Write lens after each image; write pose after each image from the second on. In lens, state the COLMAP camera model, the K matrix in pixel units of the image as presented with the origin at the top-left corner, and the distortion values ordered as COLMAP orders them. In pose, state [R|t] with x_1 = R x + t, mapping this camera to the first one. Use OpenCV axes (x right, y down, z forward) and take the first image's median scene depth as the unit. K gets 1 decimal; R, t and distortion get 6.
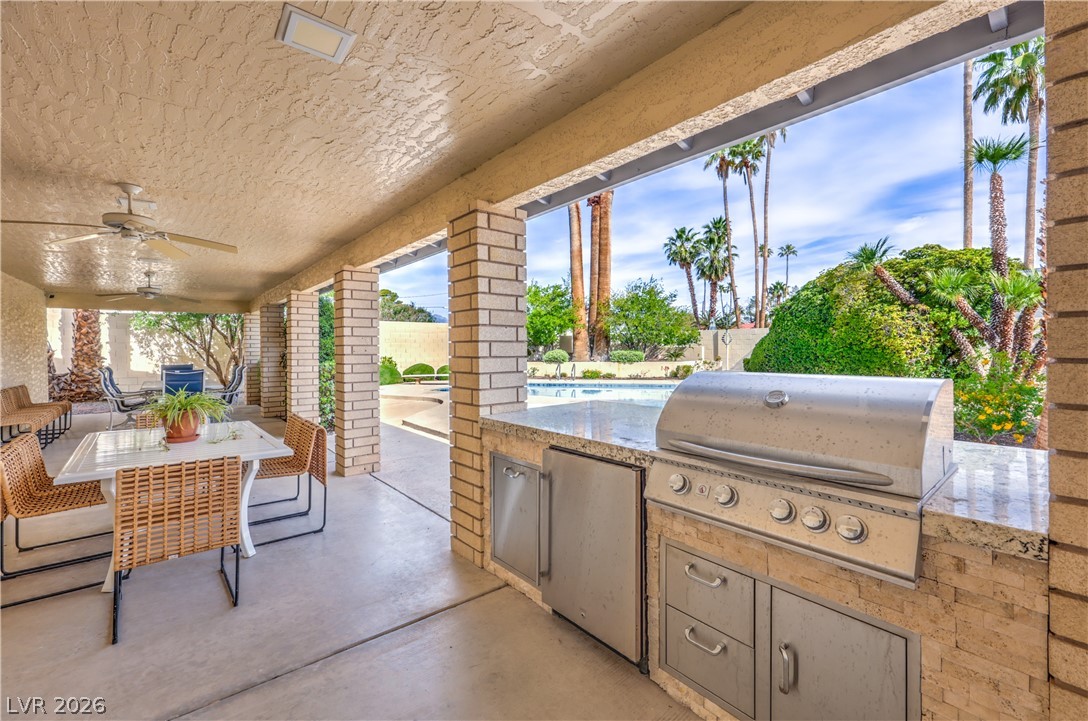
lens RADIAL K [[461.9, 0, 563.7], [0, 461.9, 353.4], [0, 0, 1]] dist [0.000660, 0.001245]
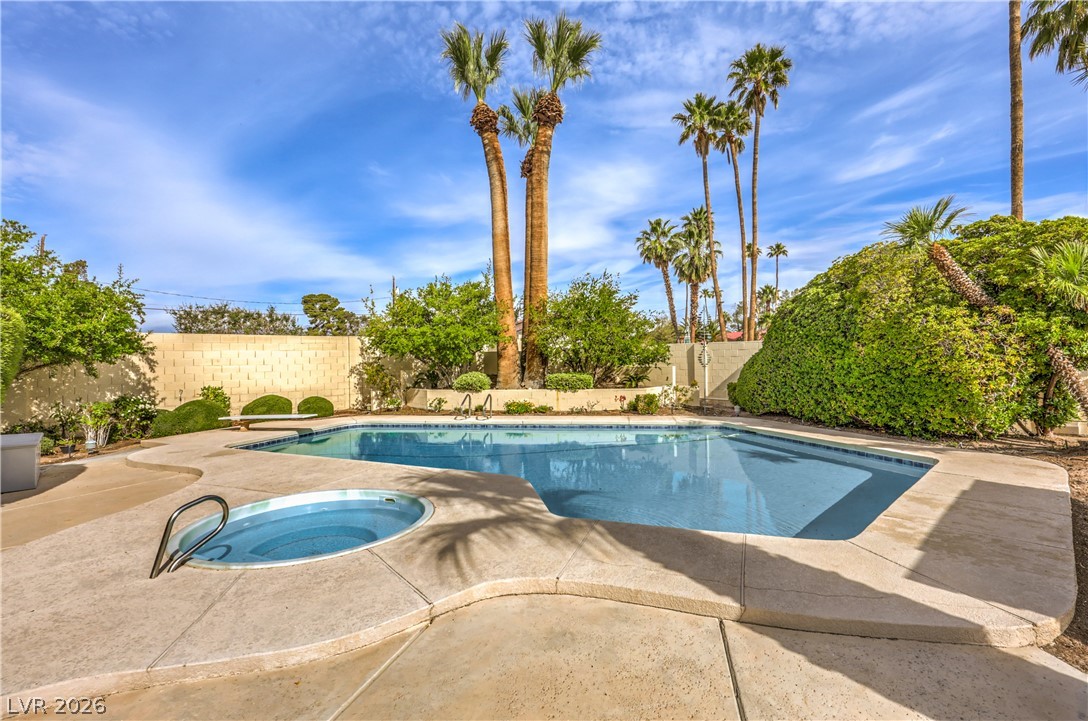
lens RADIAL K [[497.2, 0, 576.0], [0, 497.2, 360.7], [0, 0, 1]] dist [-0.000390, -0.001314]
pose [[0.997607, -0.008488, 0.068621, 0.097306], [0.008971, 0.999937, -0.006737, -0.020645], [-0.068560, 0.007336, 0.997620, 0.235425]]
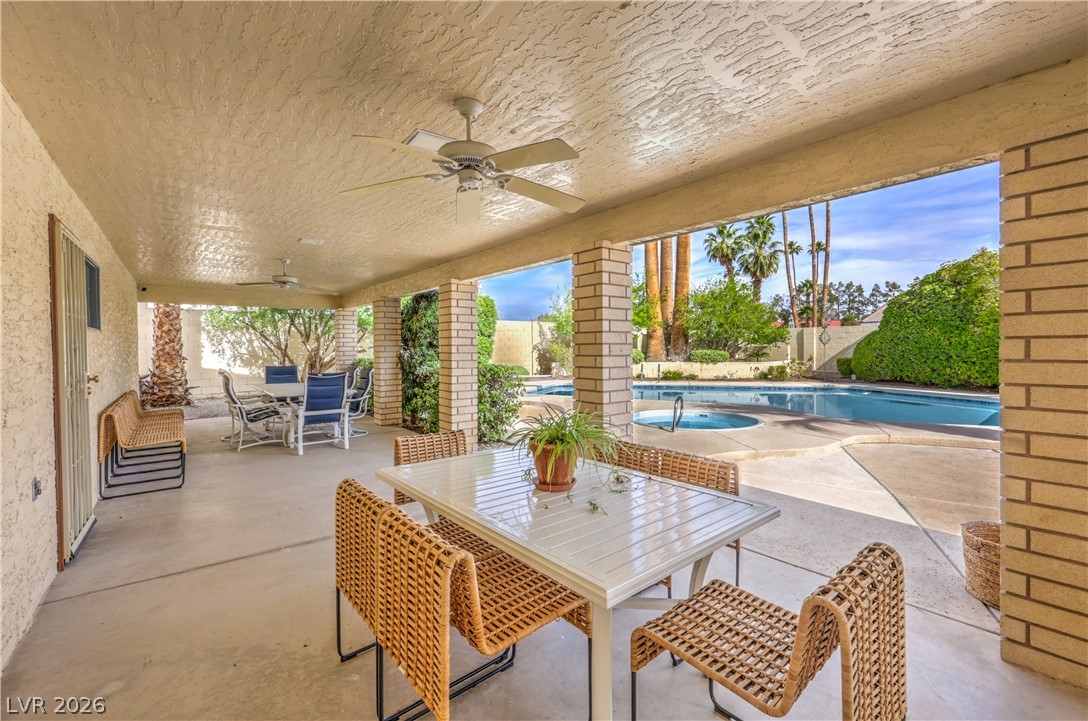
lens RADIAL K [[461.9, 0, 562.2], [0, 461.9, 349.1], [0, 0, 1]] dist [0.000660, 0.001245]
pose [[0.999941, 0.000433, -0.010828, -0.154567], [-0.000512, 0.999973, -0.007329, -0.000687], [0.010825, 0.007334, 0.999915, 0.063731]]
